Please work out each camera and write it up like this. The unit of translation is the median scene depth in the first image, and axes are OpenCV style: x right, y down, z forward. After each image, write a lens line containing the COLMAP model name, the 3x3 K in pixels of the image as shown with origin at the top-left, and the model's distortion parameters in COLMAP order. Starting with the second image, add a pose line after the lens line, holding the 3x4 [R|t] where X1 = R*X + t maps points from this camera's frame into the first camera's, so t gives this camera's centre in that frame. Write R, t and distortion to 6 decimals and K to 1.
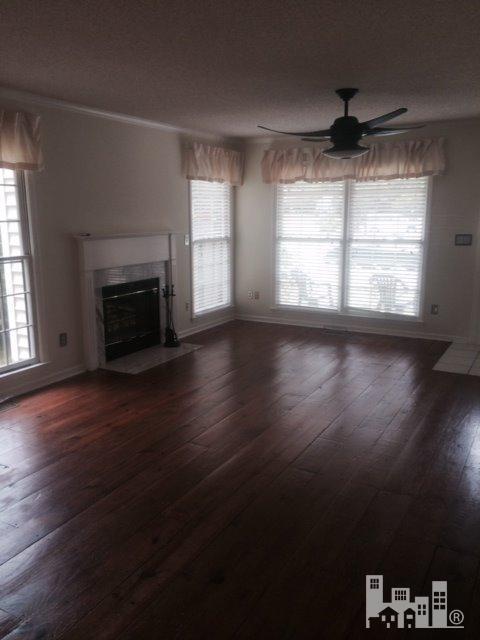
lens RADIAL K [[550.7, 0, 241.6], [0, 550.7, 322.2], [0, 0, 1]] dist [0.053074, -0.015996]
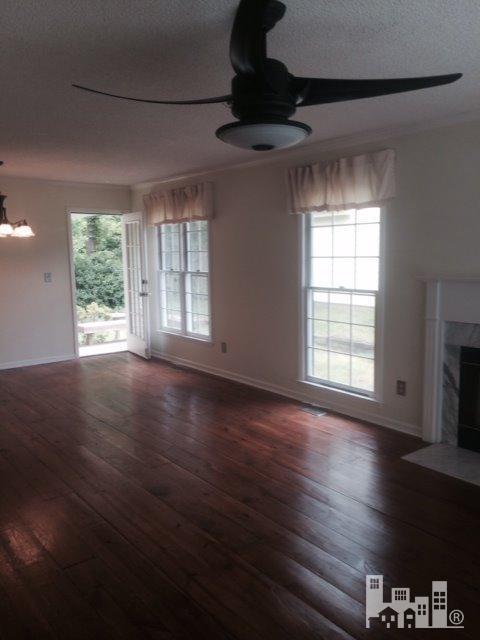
lens RADIAL K [[550.7, 0, 242.1], [0, 550.7, 320.9], [0, 0, 1]] dist [0.053074, -0.015996]
pose [[-0.405215, 0.122760, -0.905942, 0.701965], [-0.166333, 0.964505, 0.205094, -0.258575], [0.898963, 0.233795, -0.370413, 1.290801]]
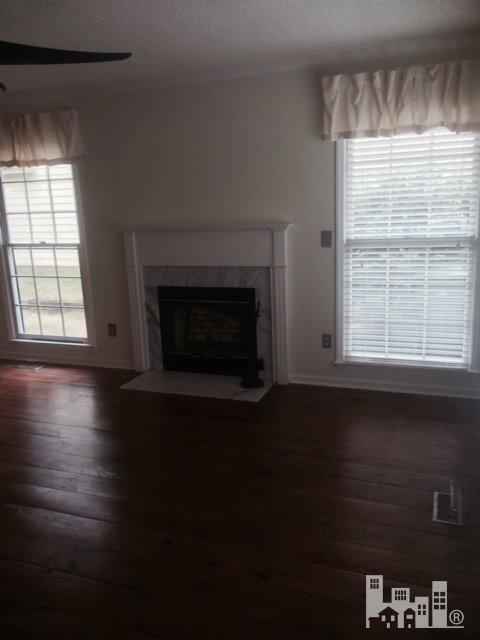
lens RADIAL K [[550.7, 0, 252.2], [0, 550.7, 314.8], [0, 0, 1]] dist [0.053074, -0.015996]
pose [[0.129501, 0.207464, -0.969633, 0.810604], [-0.156471, 0.969891, 0.186621, -0.265868], [0.979156, 0.127552, 0.158064, 1.304594]]
